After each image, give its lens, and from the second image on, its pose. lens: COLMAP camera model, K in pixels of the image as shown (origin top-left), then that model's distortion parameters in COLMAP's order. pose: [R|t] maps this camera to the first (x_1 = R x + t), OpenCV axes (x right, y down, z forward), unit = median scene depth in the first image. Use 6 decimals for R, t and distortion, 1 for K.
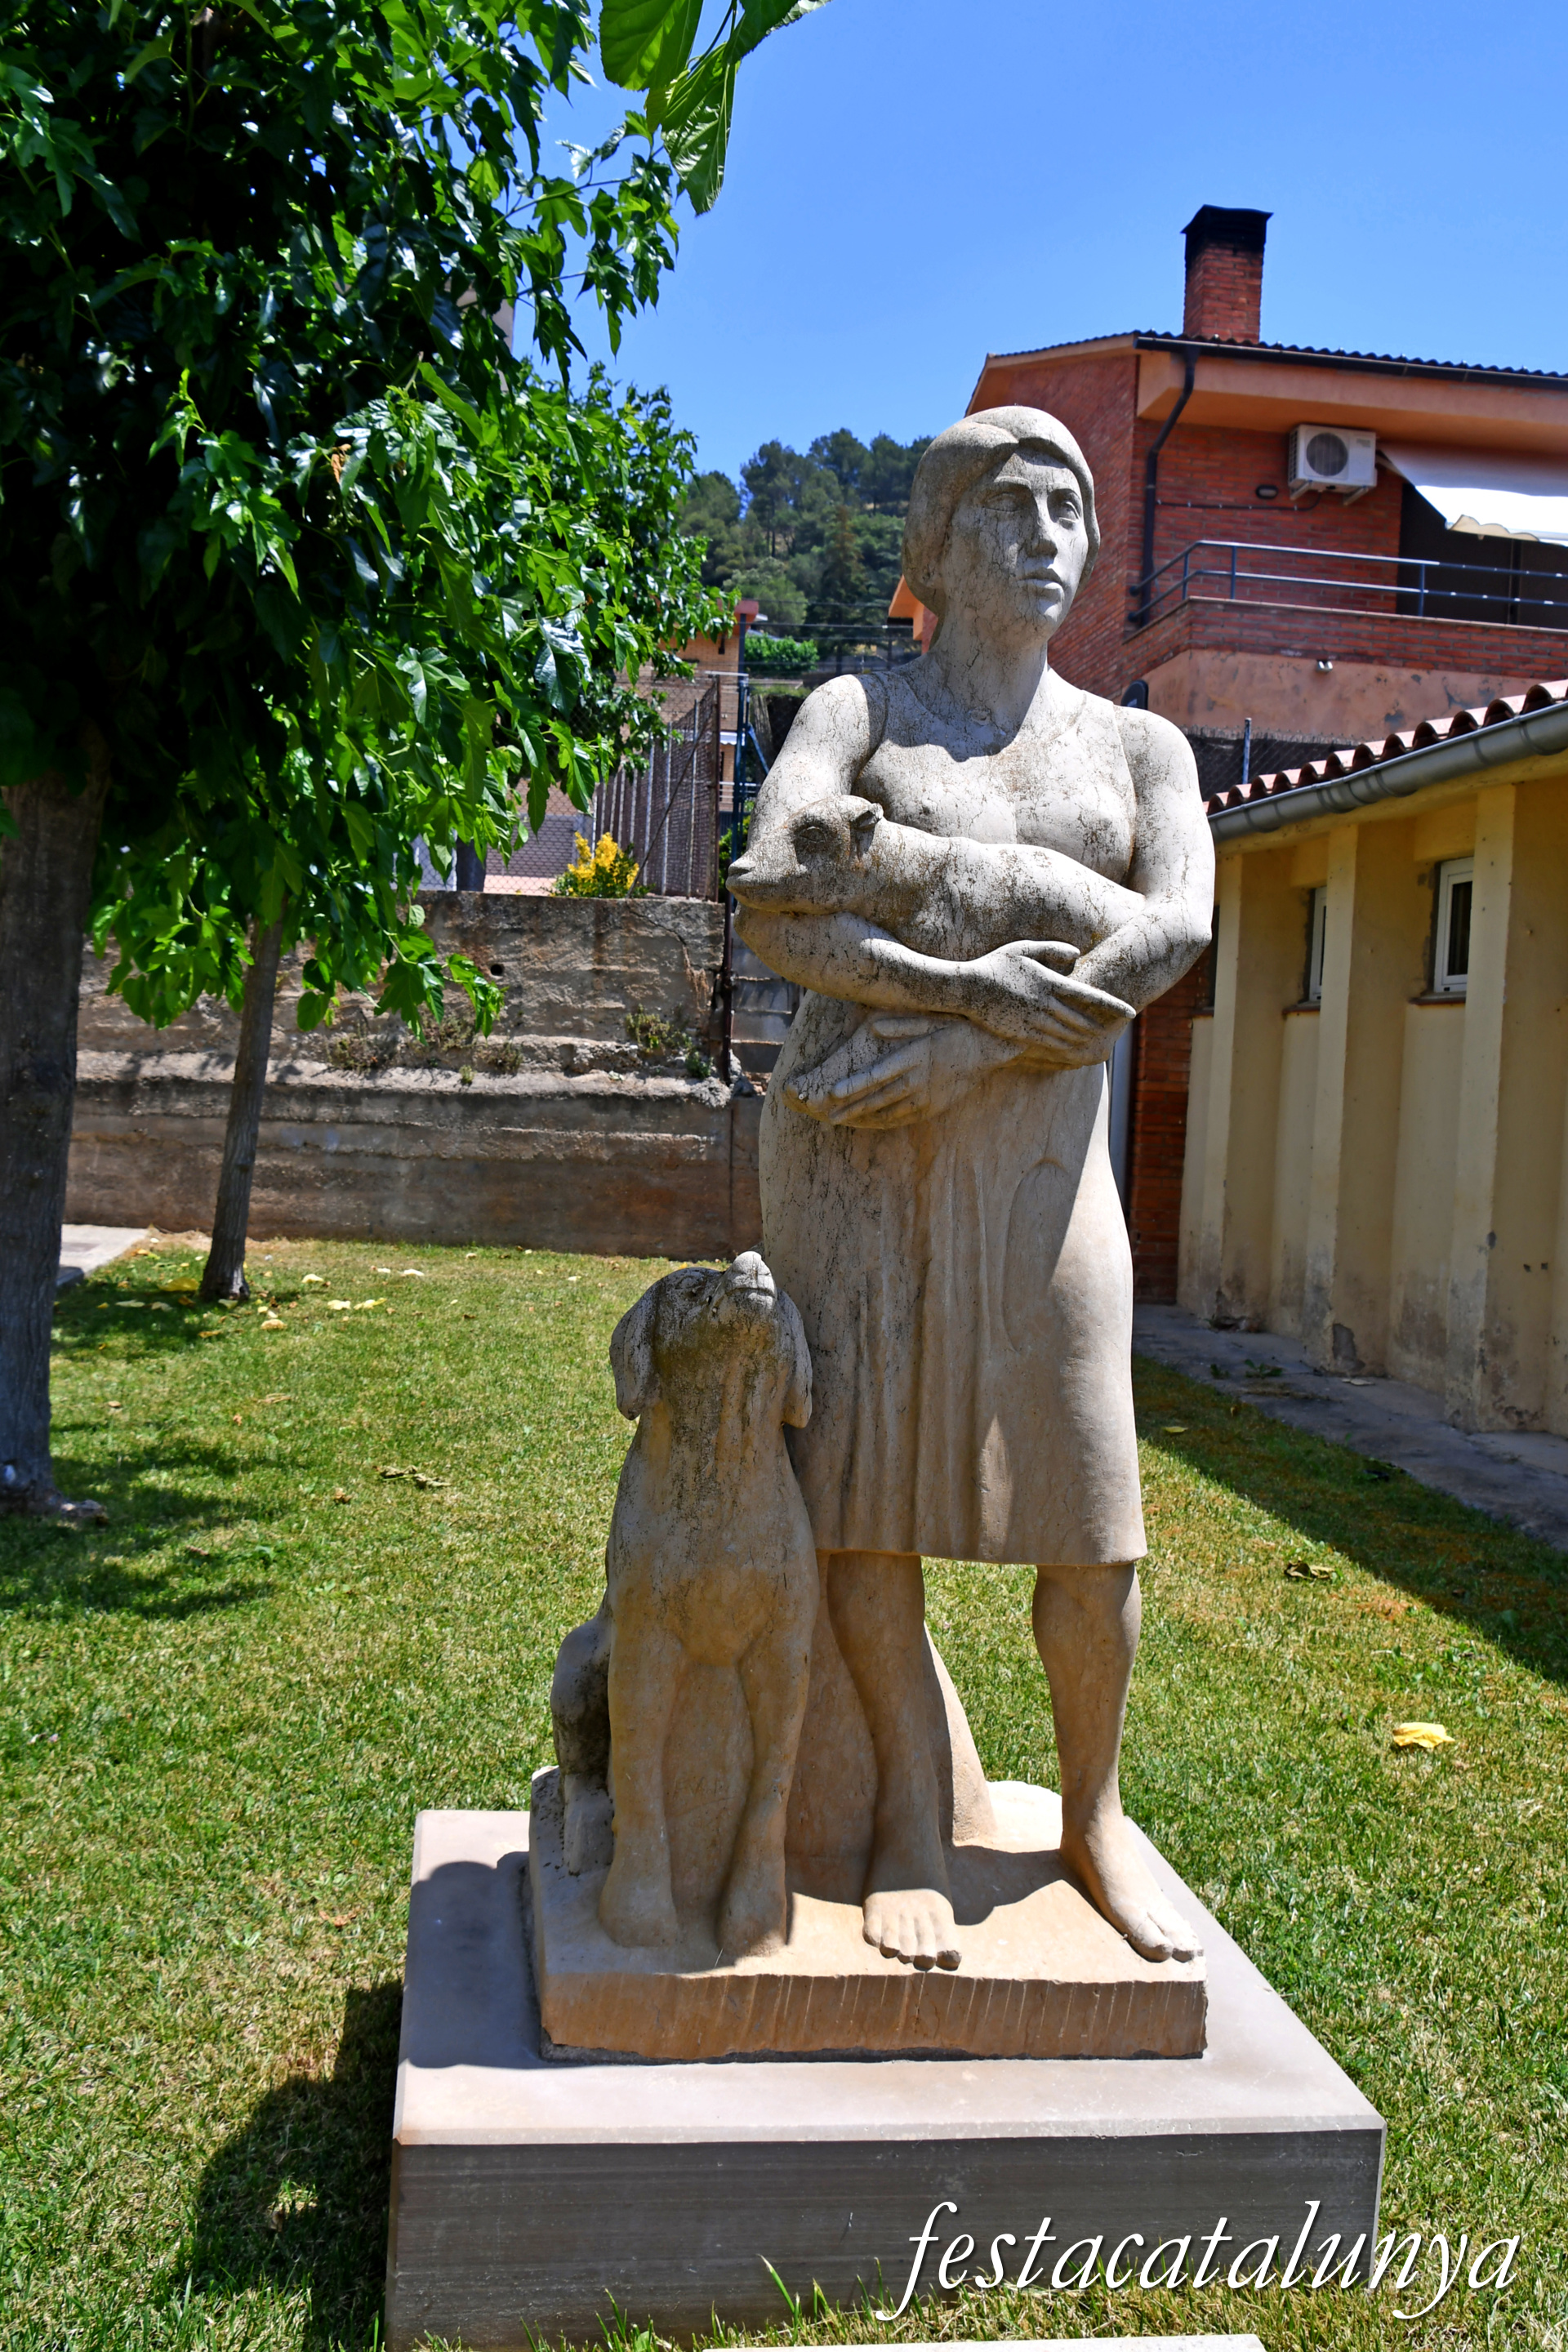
lens RADIAL K [[2083.2, 0, 779.5], [0, 2083.2, 1169.5], [0, 0, 1]] dist [-0.078719, -0.000778]
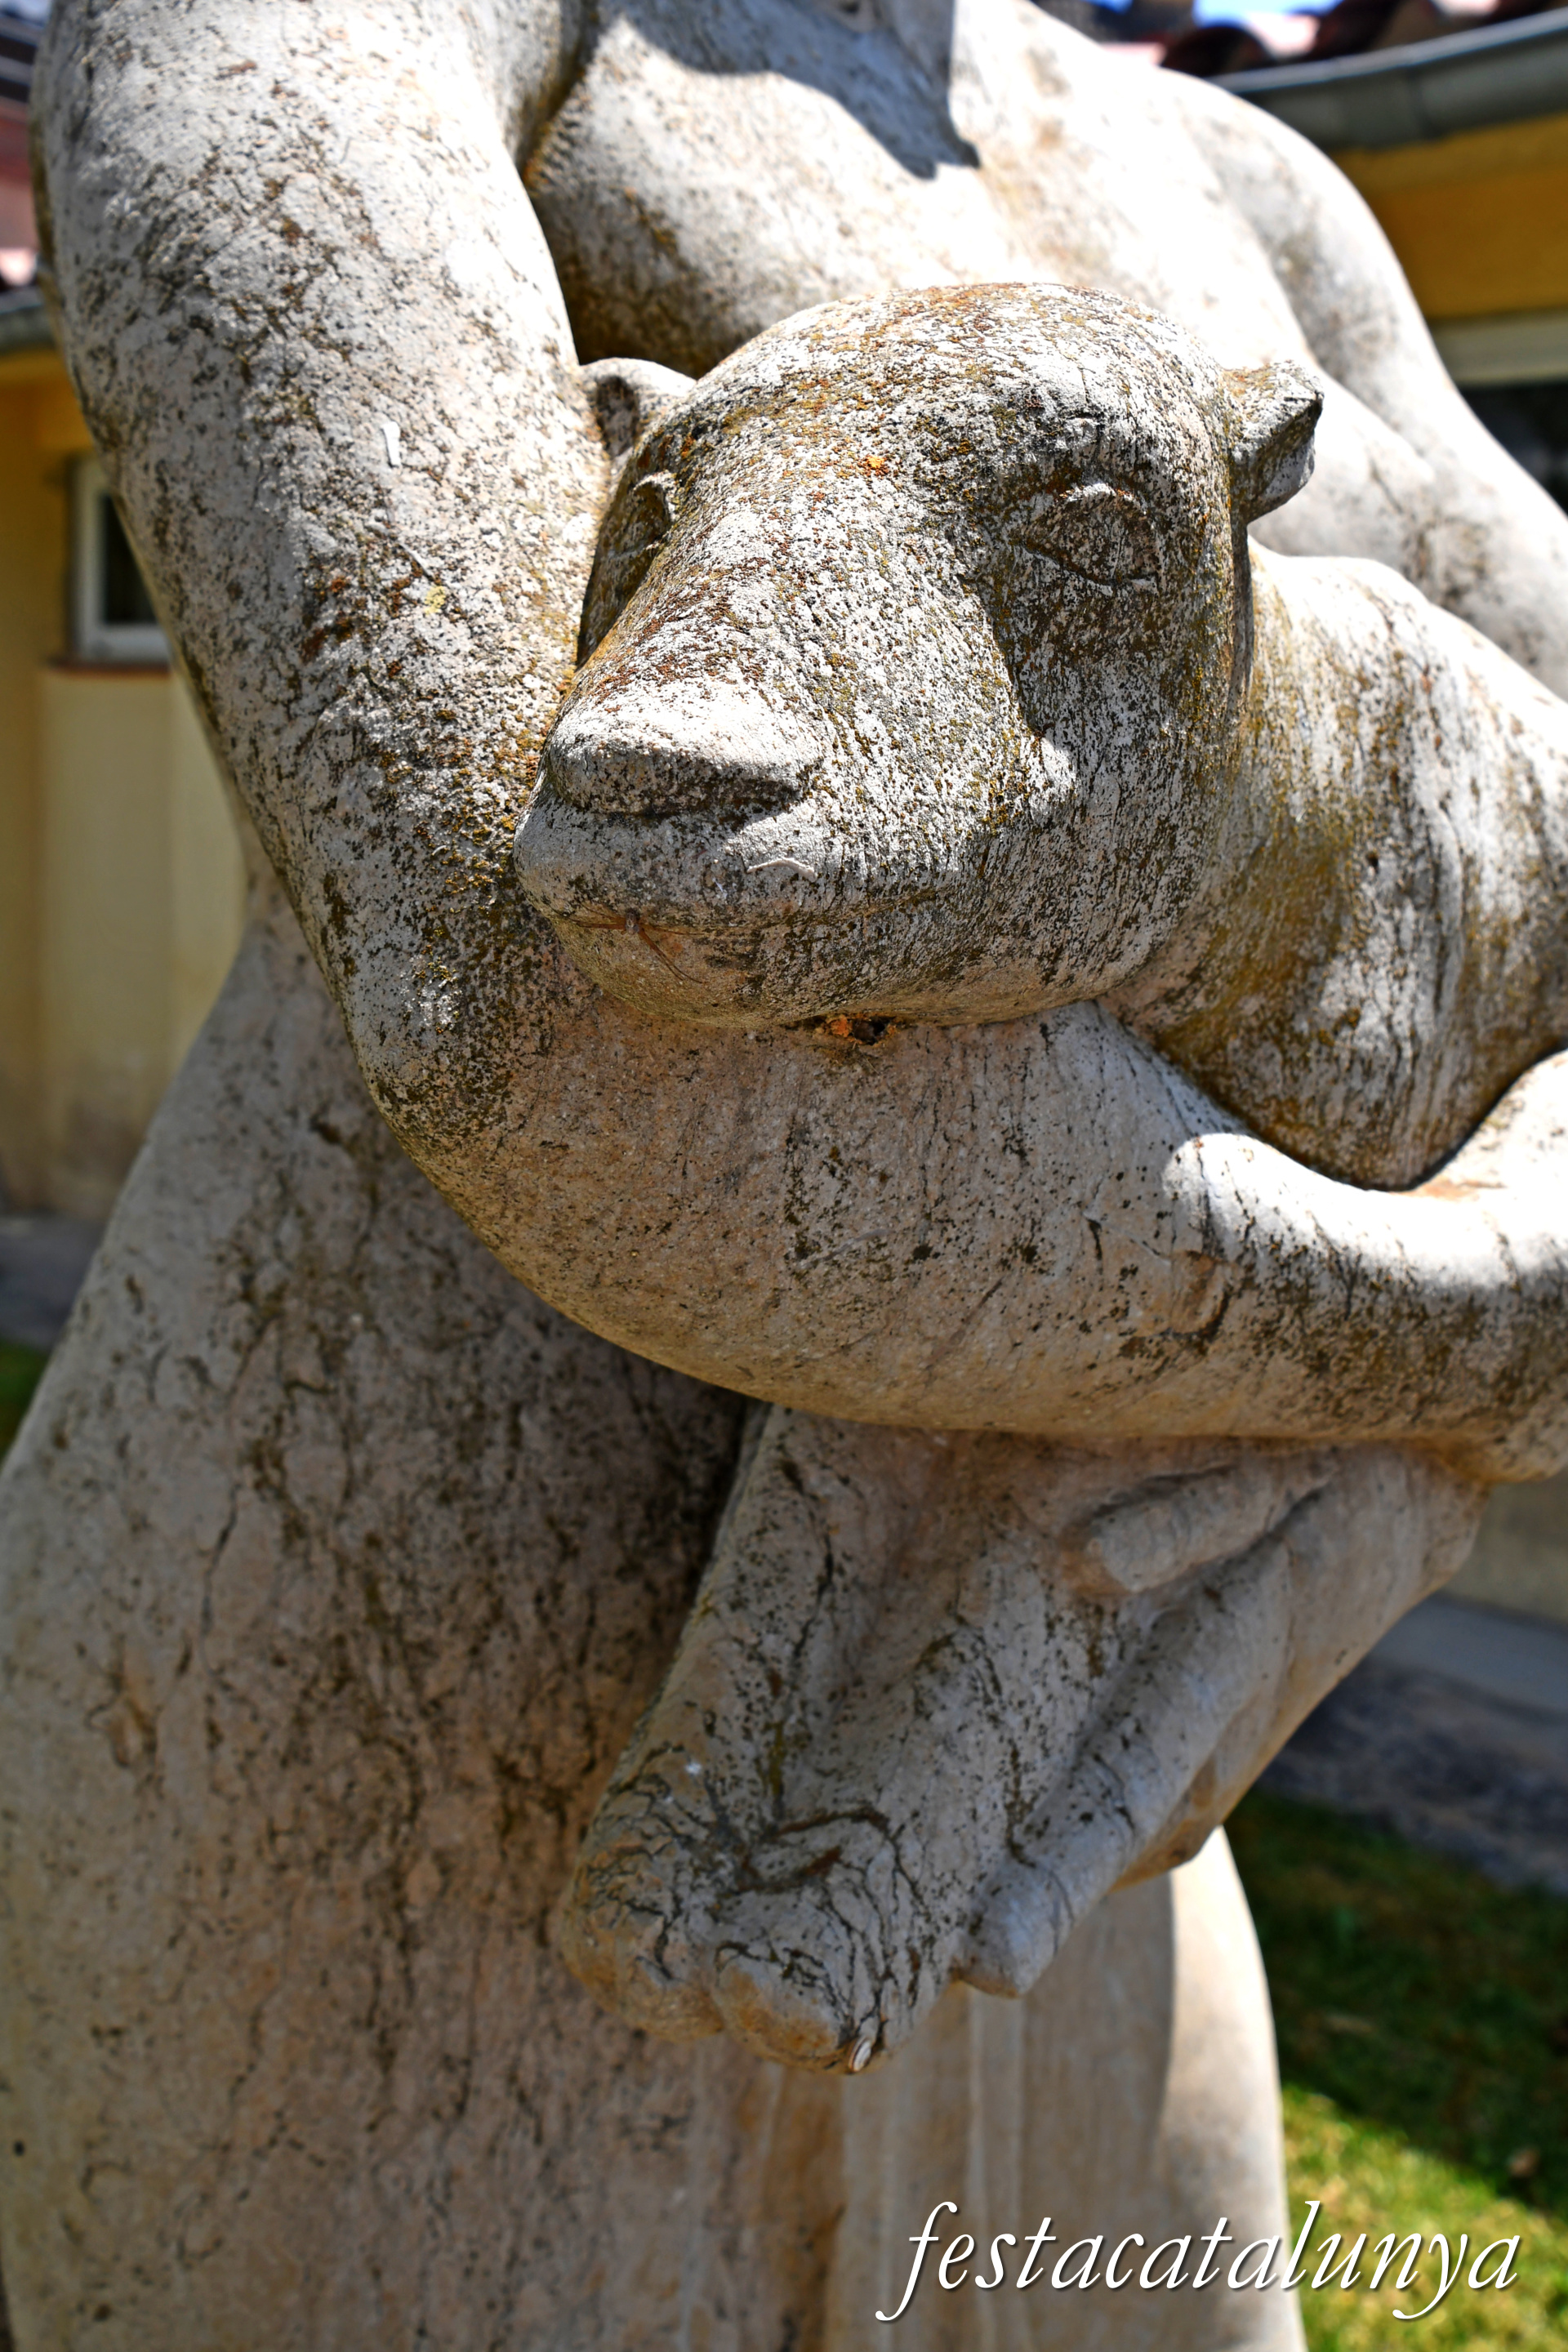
lens RADIAL K [[2438.4, 0, 786.0], [0, 2438.4, 1182.2], [0, 0, 1]] dist [-0.001299, 0.000000]
pose [[0.771813, -0.115706, 0.625234, -0.114200], [0.020406, 0.987305, 0.157521, -0.140039], [-0.635522, -0.108818, 0.764376, 0.855009]]
